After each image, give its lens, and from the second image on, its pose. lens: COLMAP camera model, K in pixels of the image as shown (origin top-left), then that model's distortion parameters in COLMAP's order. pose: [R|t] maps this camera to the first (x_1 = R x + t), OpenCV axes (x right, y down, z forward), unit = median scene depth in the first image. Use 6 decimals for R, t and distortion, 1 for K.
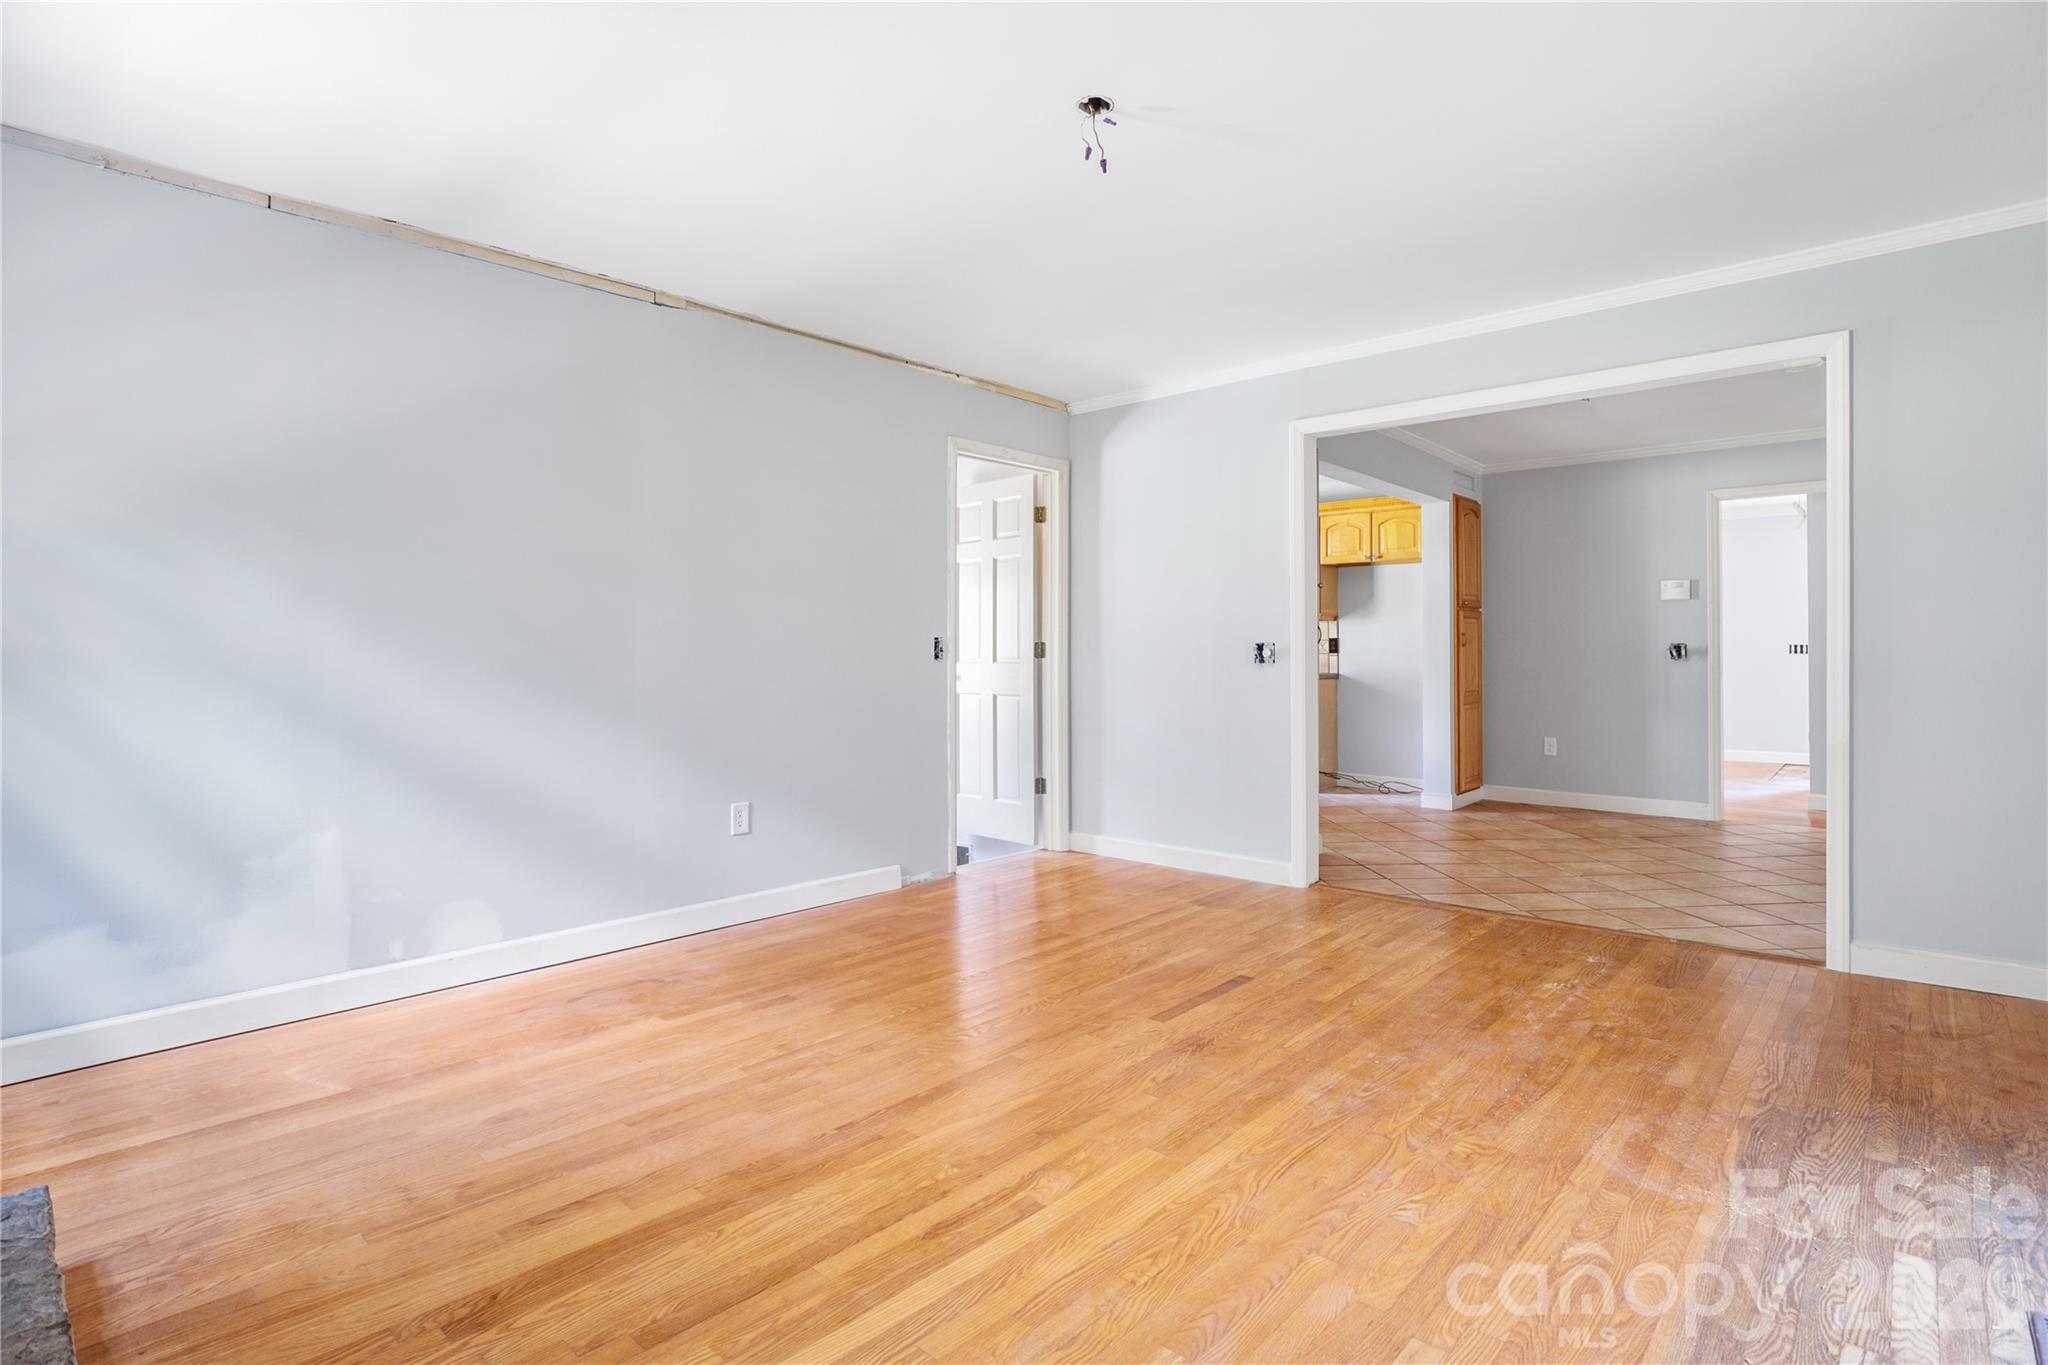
lens RADIAL K [[1030.2, 0, 1024.0], [0, 1030.2, 682.5], [0, 0, 1]] dist [-0.046348, 0.000471]
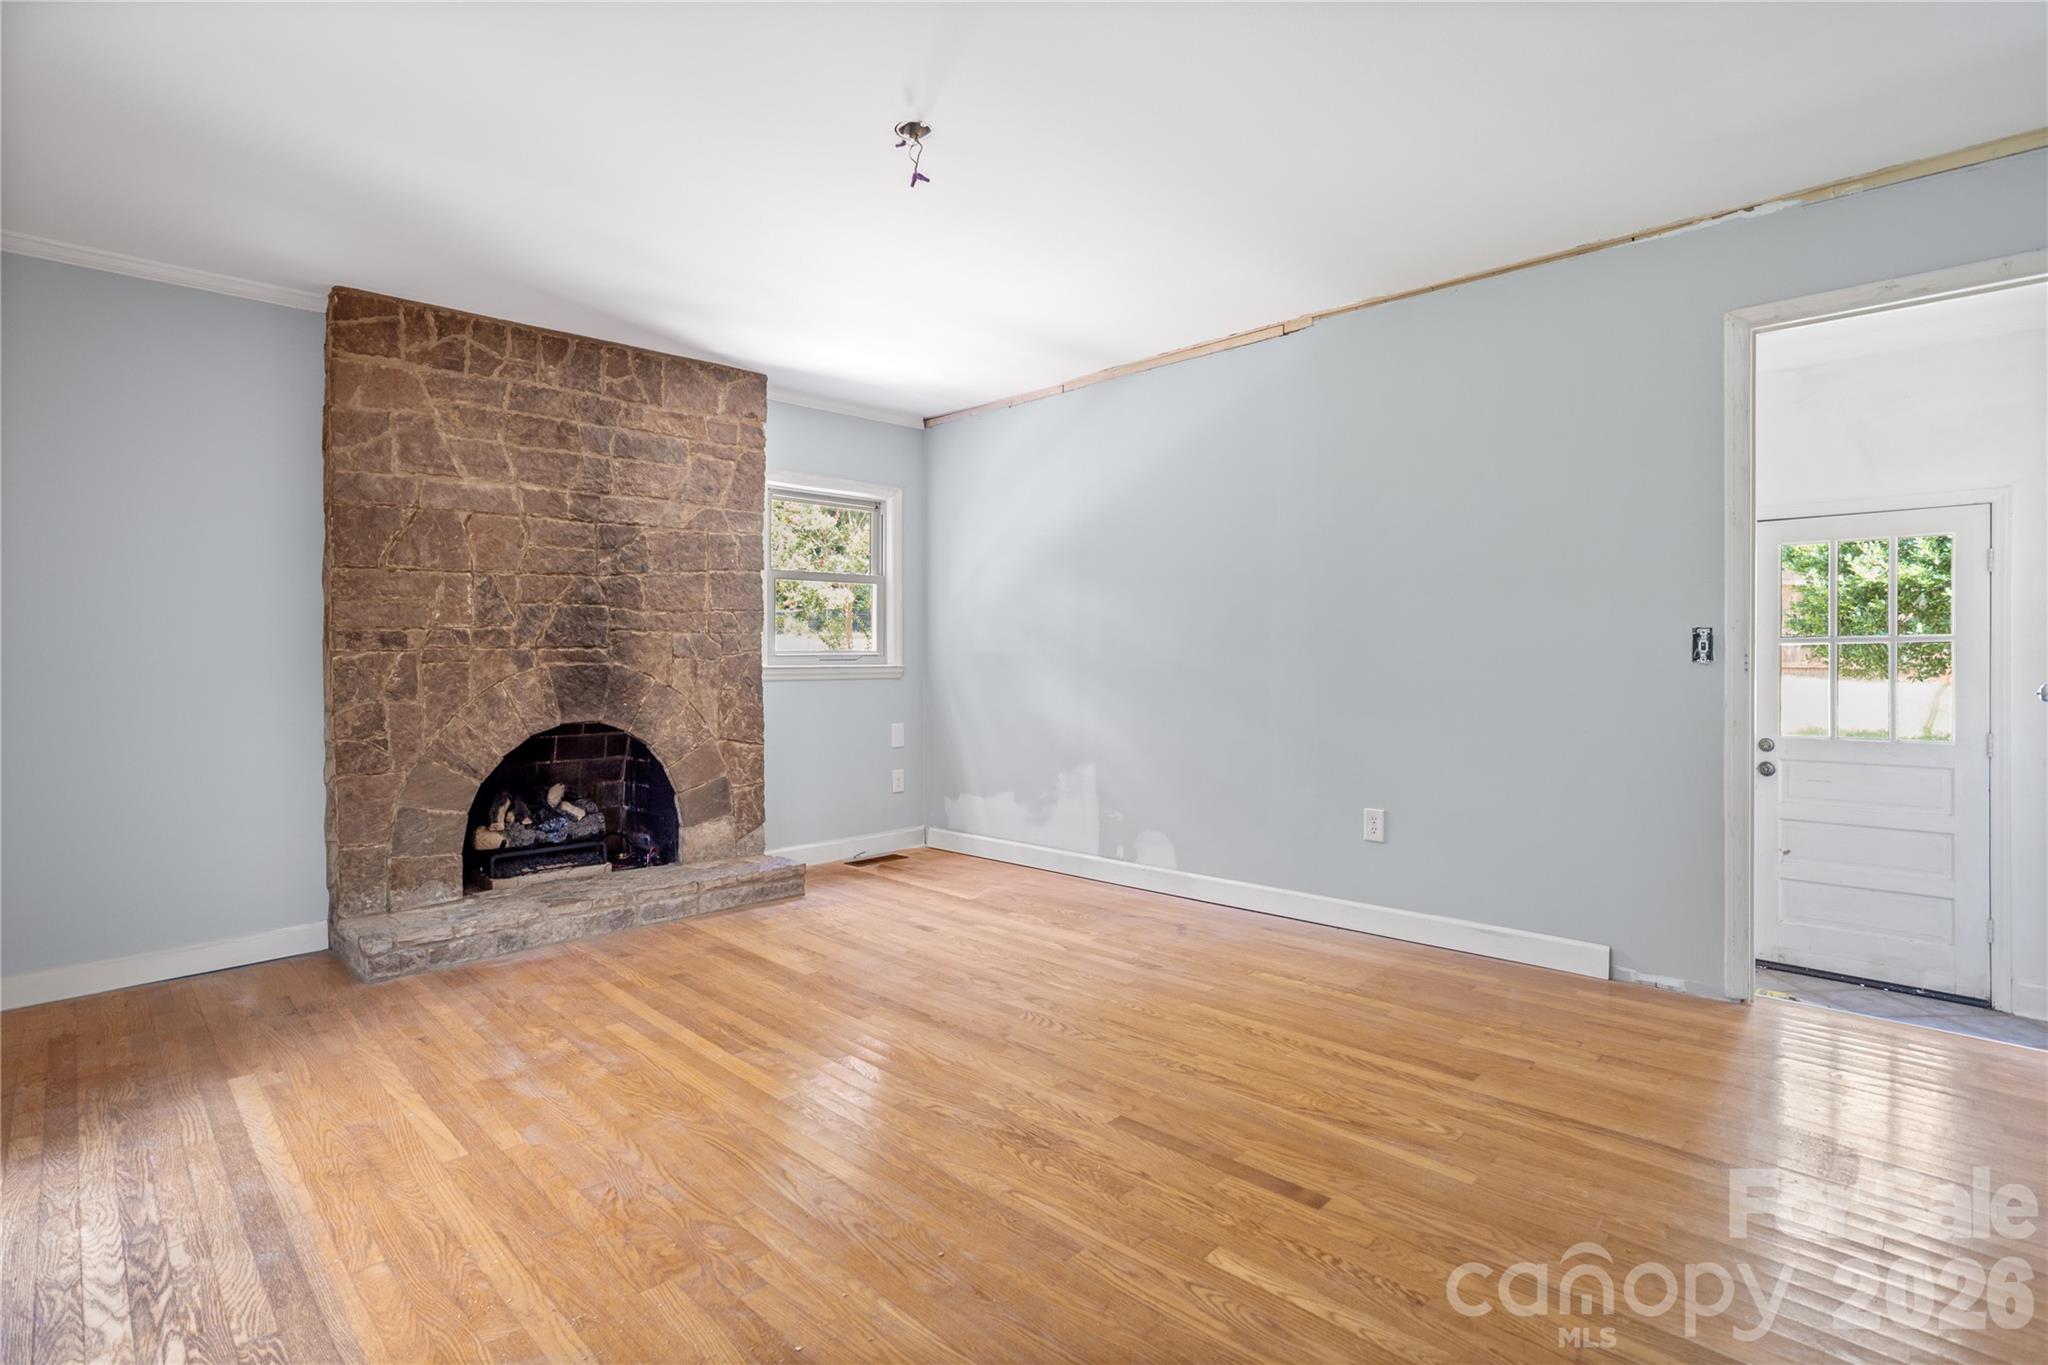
lens RADIAL K [[989.8, 0, 1024.5], [0, 989.8, 672.5], [0, 0, 1]] dist [-0.049877, 0.000316]
pose [[-0.047021, 0.018043, -0.998731, 0.795777], [-0.021332, 0.999591, 0.019063, -0.024877], [0.998666, 0.022201, -0.046617, 0.867486]]
